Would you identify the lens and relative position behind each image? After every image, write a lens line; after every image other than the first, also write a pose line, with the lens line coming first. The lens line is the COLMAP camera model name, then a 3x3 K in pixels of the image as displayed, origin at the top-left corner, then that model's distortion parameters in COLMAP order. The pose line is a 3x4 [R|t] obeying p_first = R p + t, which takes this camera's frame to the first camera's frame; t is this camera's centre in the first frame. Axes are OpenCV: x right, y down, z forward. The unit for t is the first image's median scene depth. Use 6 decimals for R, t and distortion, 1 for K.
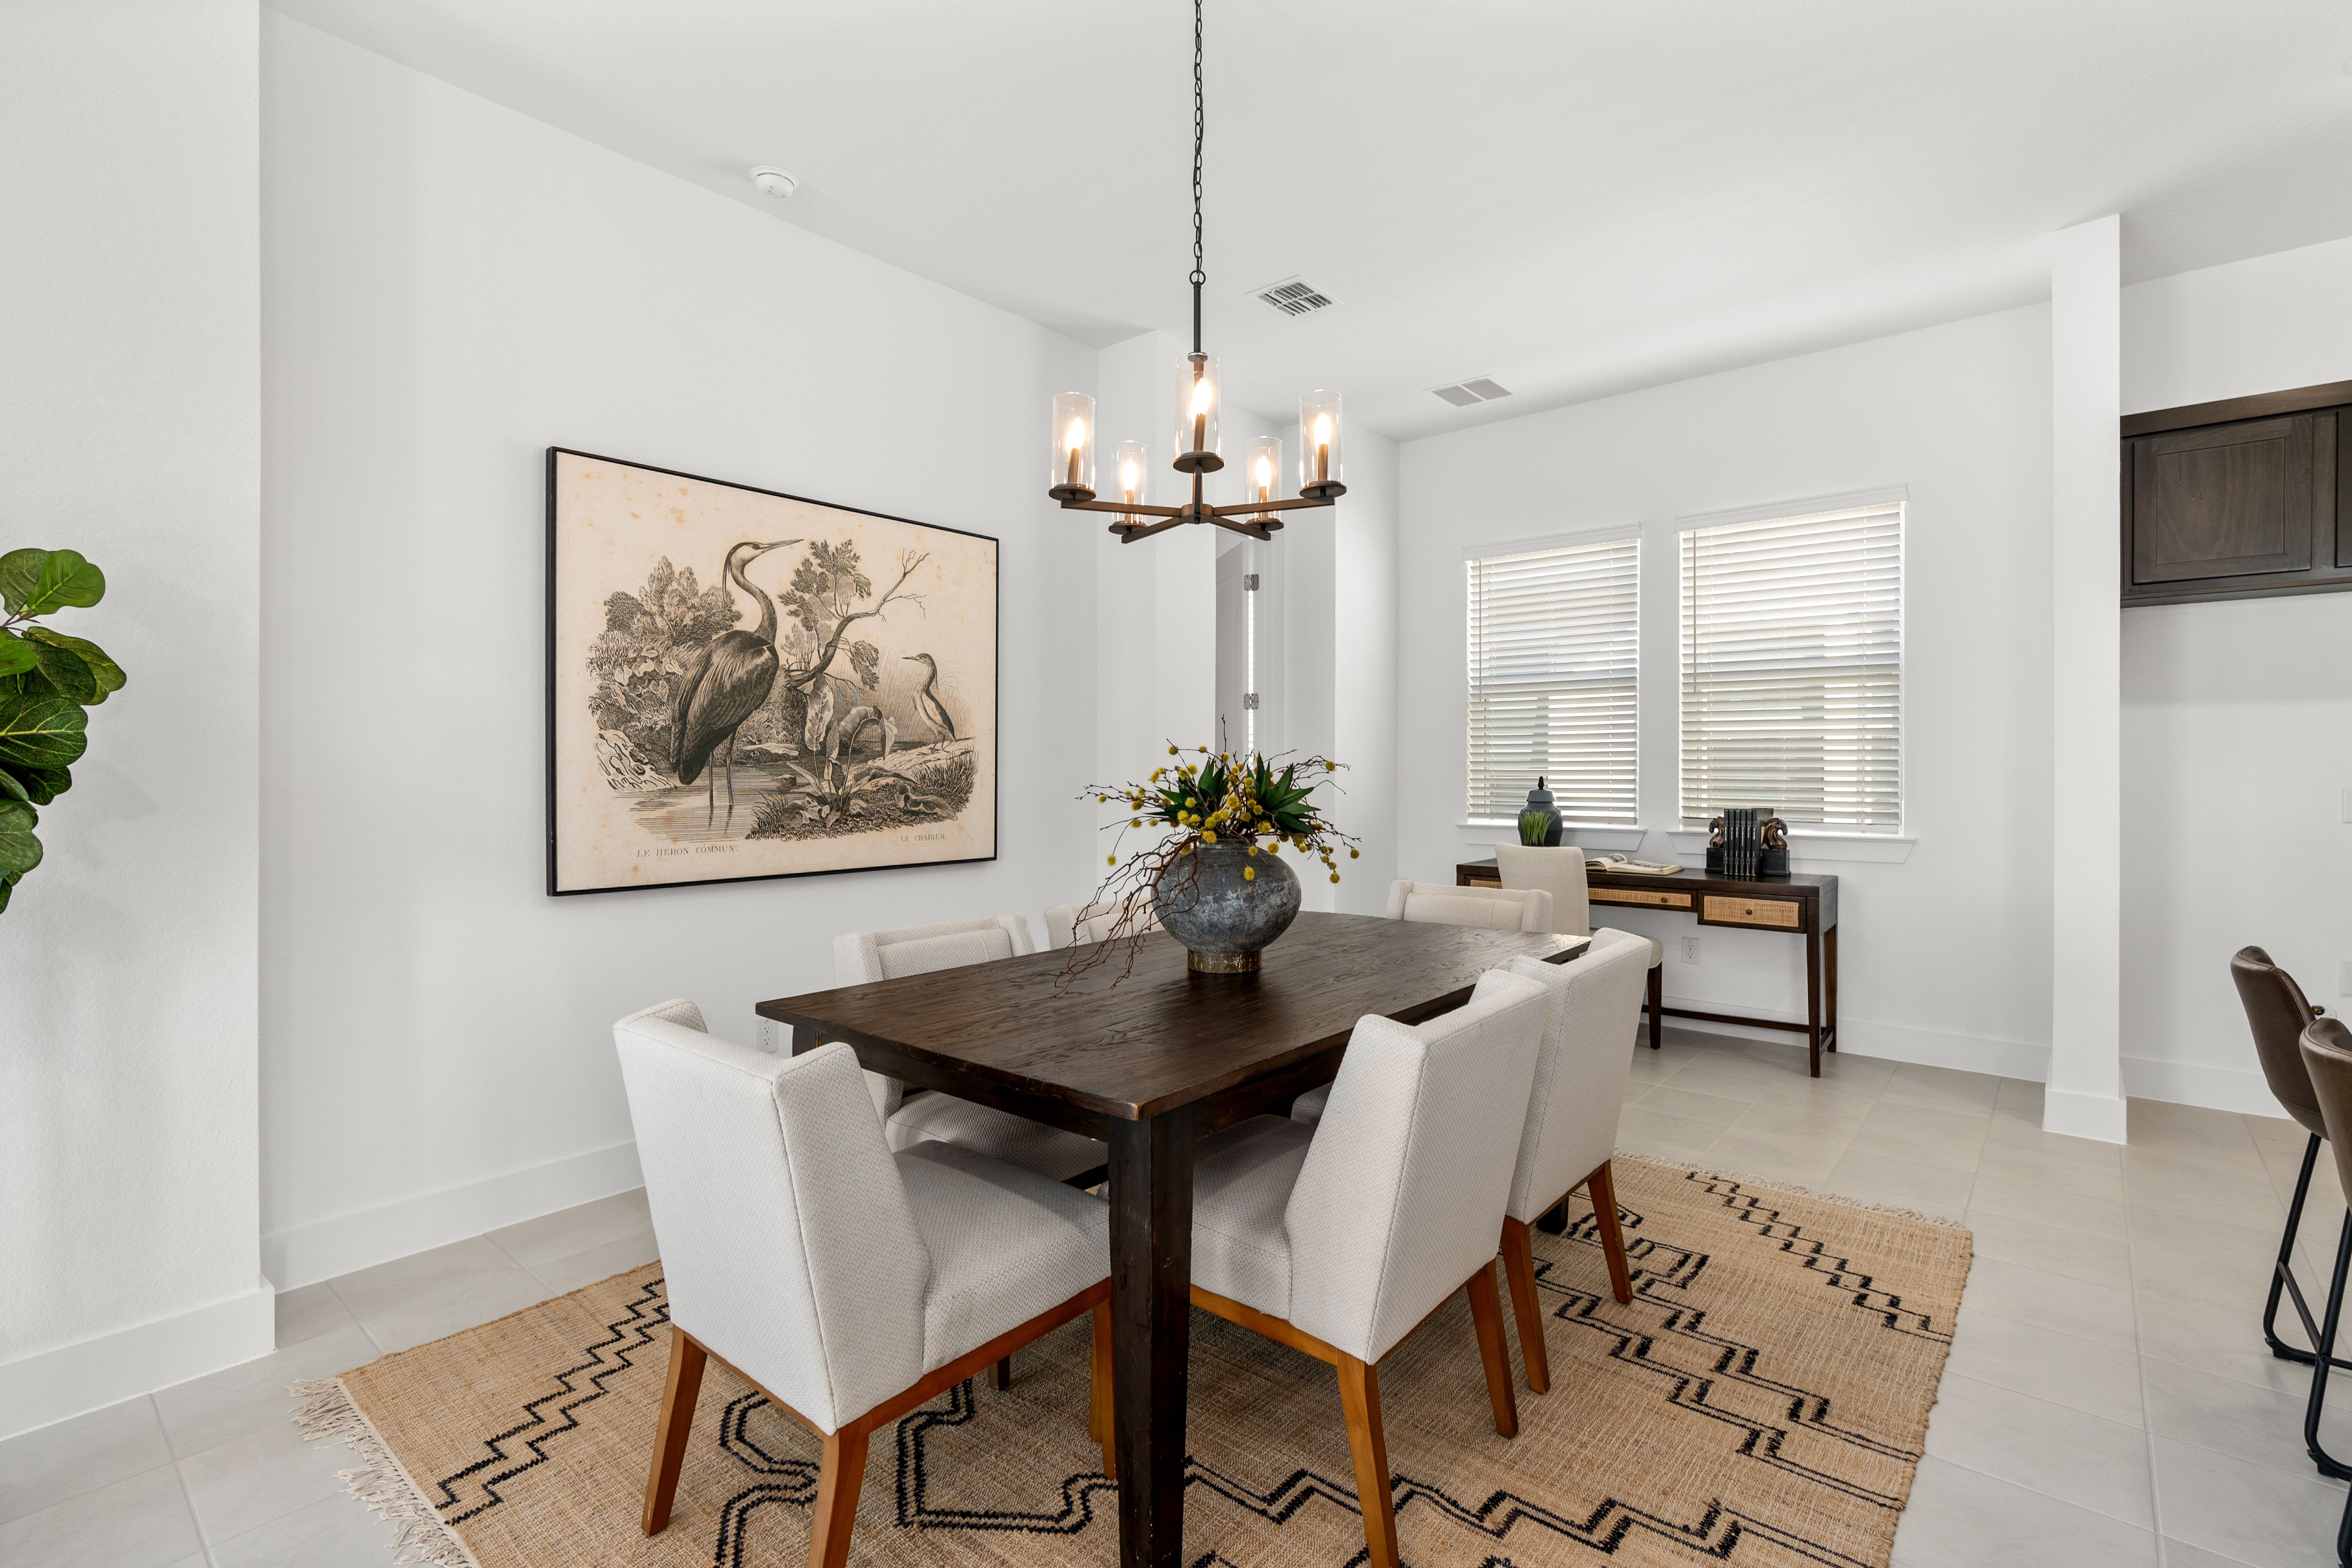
lens RADIAL K [[1078.8, 0, 1167.5], [0, 1078.8, 764.3], [0, 0, 1]] dist [-0.009137, 0.003727]
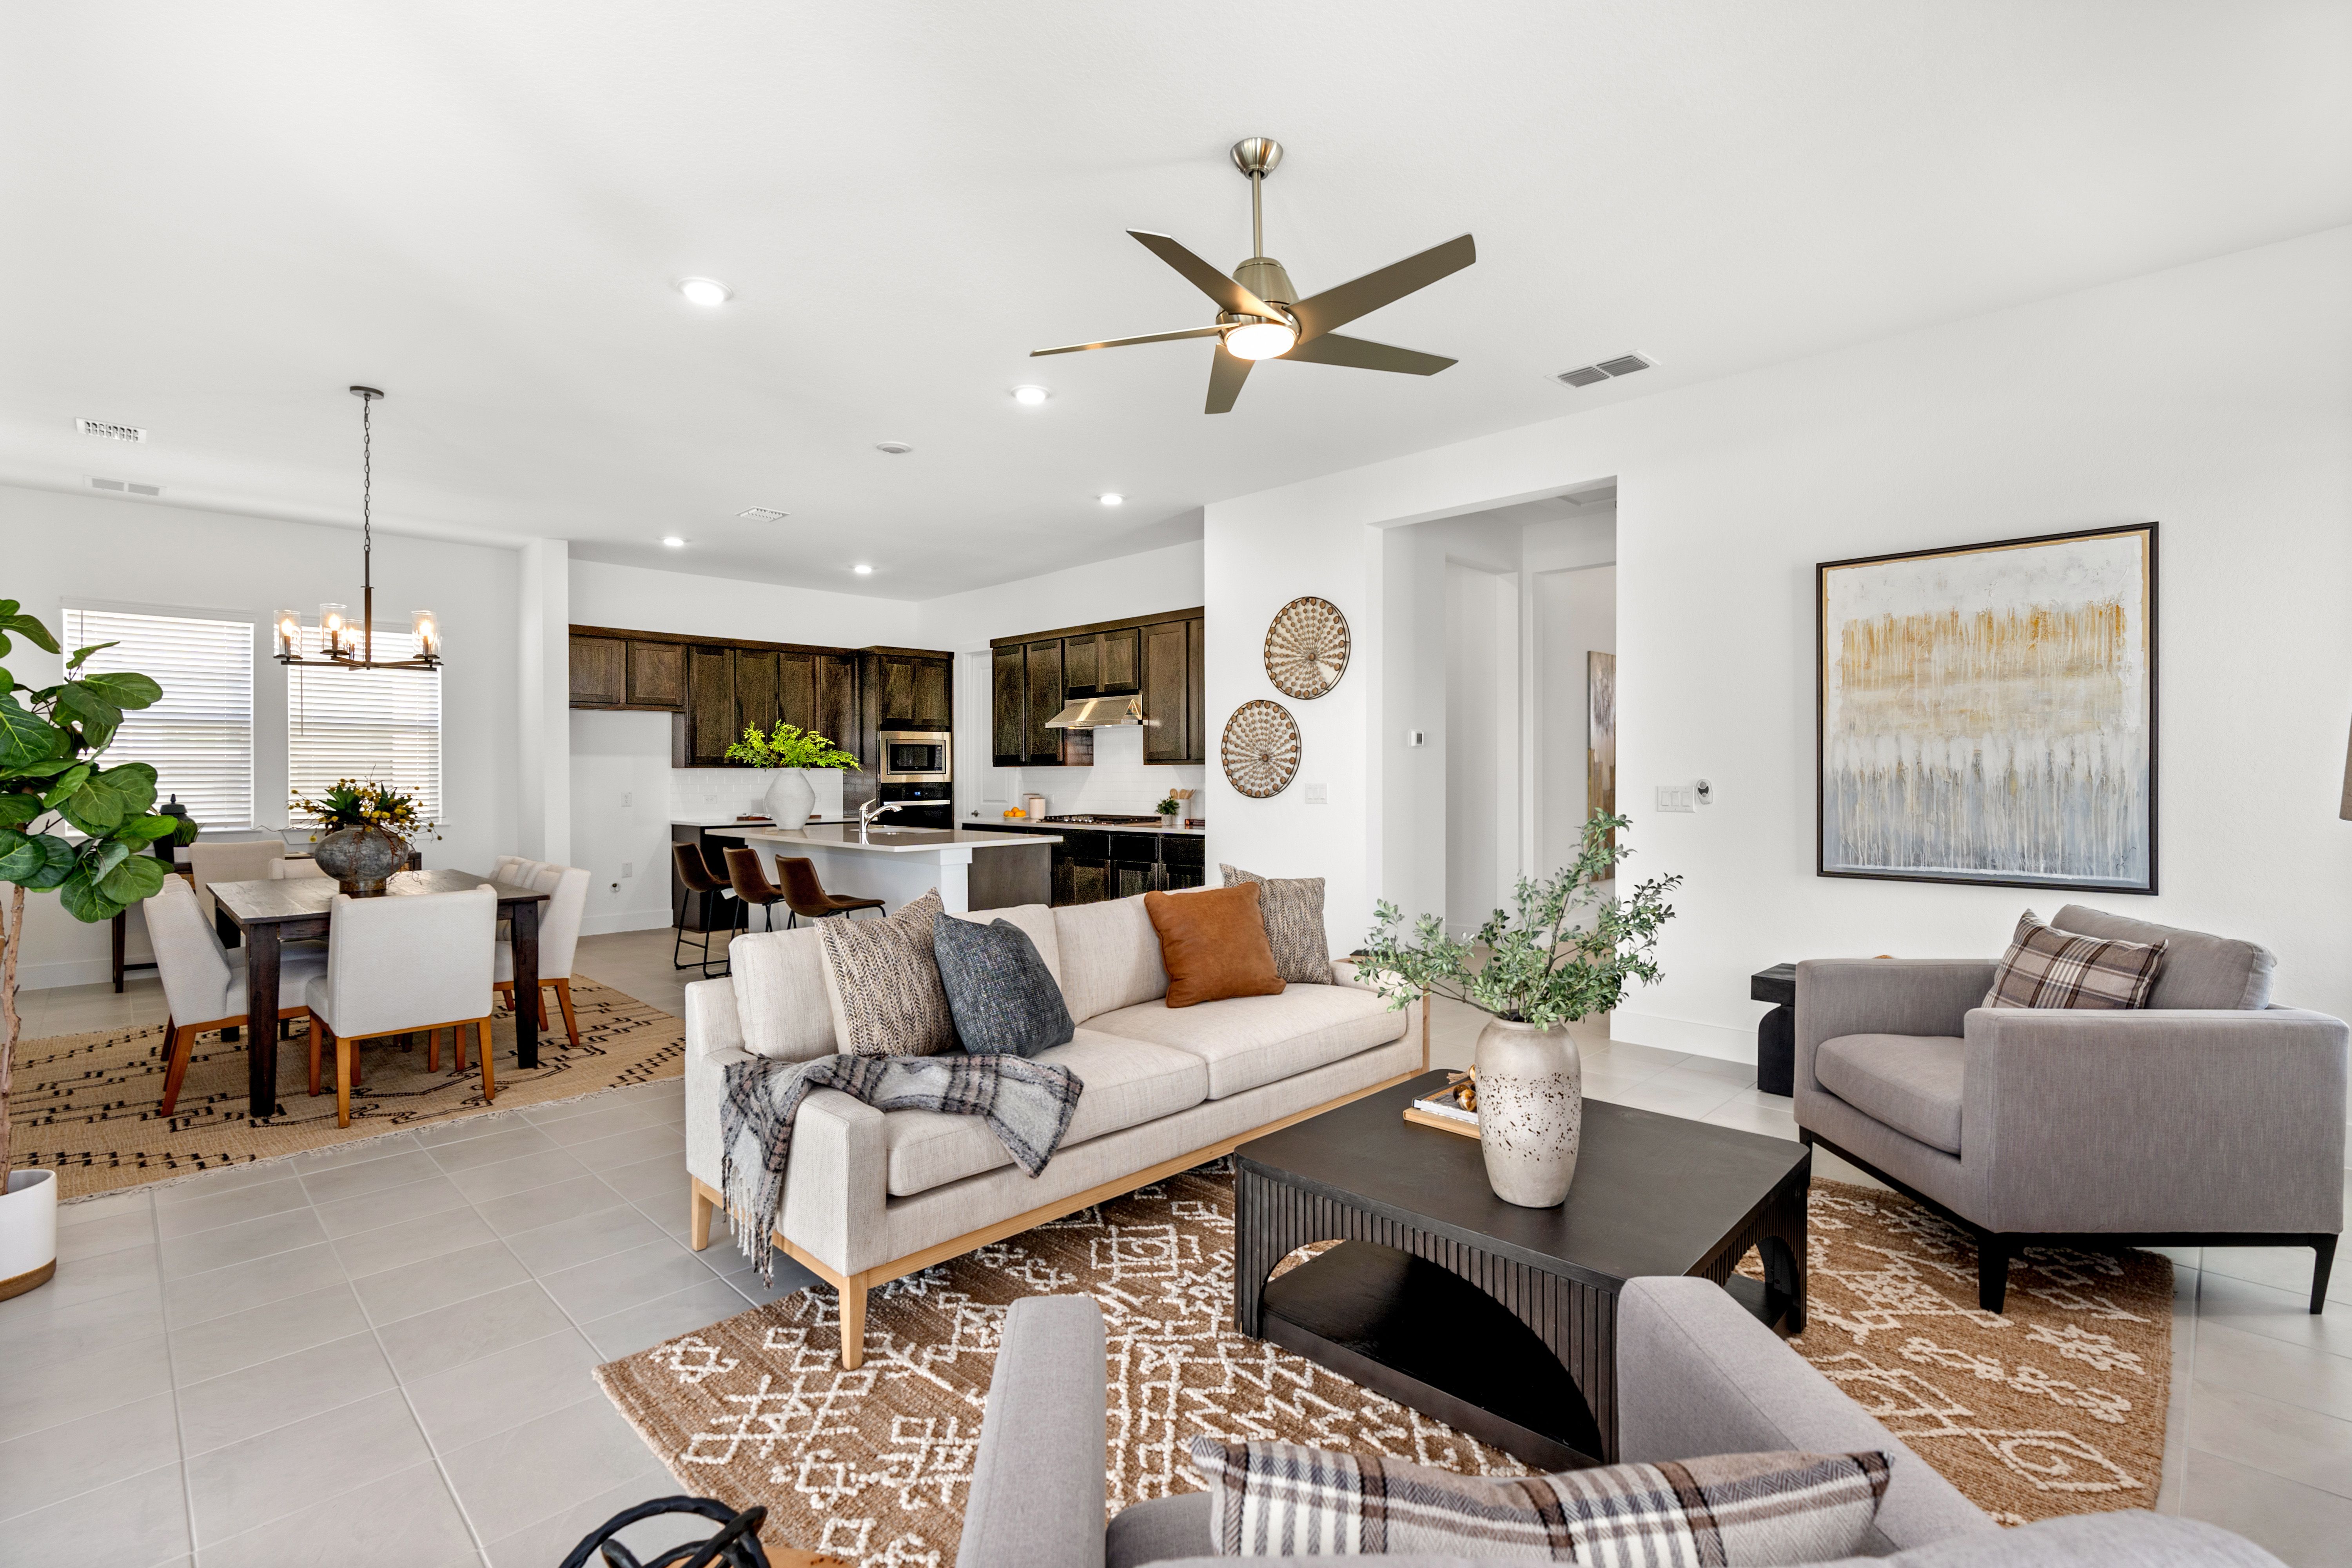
lens RADIAL K [[1078.8, 0, 1187.3], [0, 1078.8, 773.8], [0, 0, 1]] dist [-0.009137, 0.003727]
pose [[0.071615, 0.000913, 0.997432, -1.254226], [-0.000026, 1.000000, -0.000913, -0.016790], [-0.997432, 0.000039, 0.071615, -0.460442]]
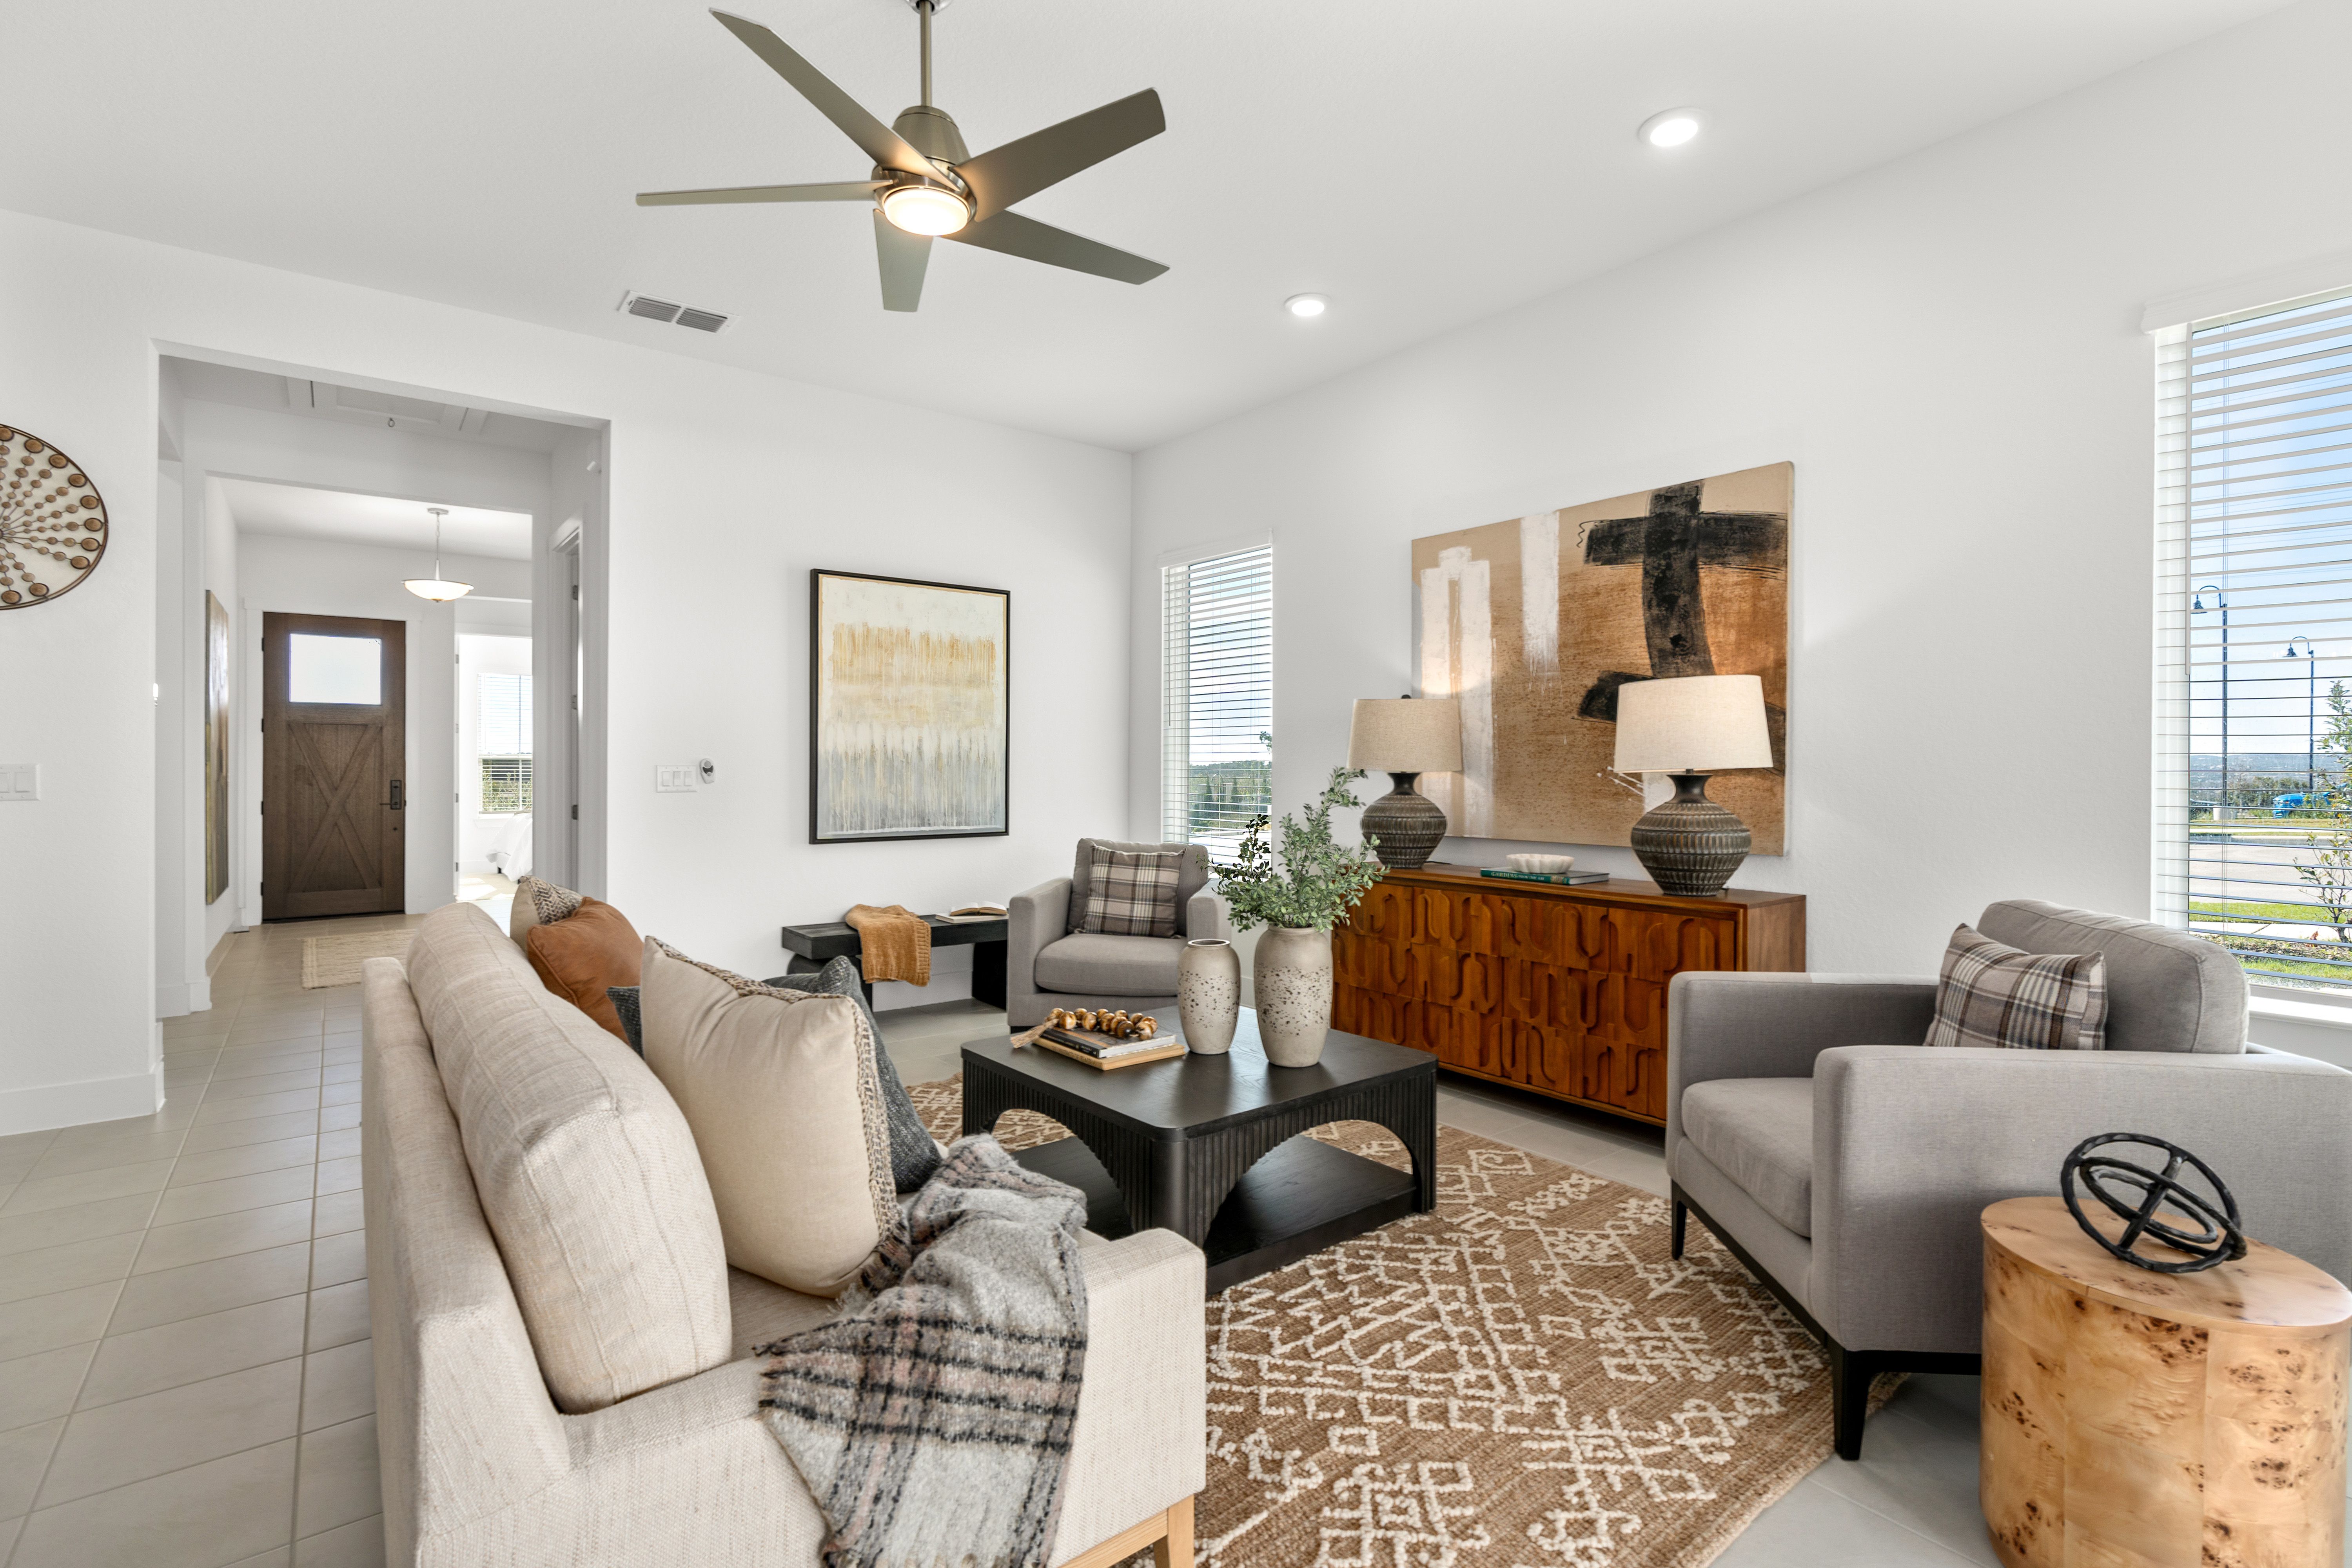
lens RADIAL K [[1078.8, 0, 1163.2], [0, 1078.8, 776.9], [0, 0, 1]] dist [-0.009137, 0.003727]
pose [[-0.978930, 0.001959, 0.204185, -0.702332], [0.002831, 0.999988, 0.003981, 0.008024], [-0.204175, 0.004475, -0.978924, 0.190261]]
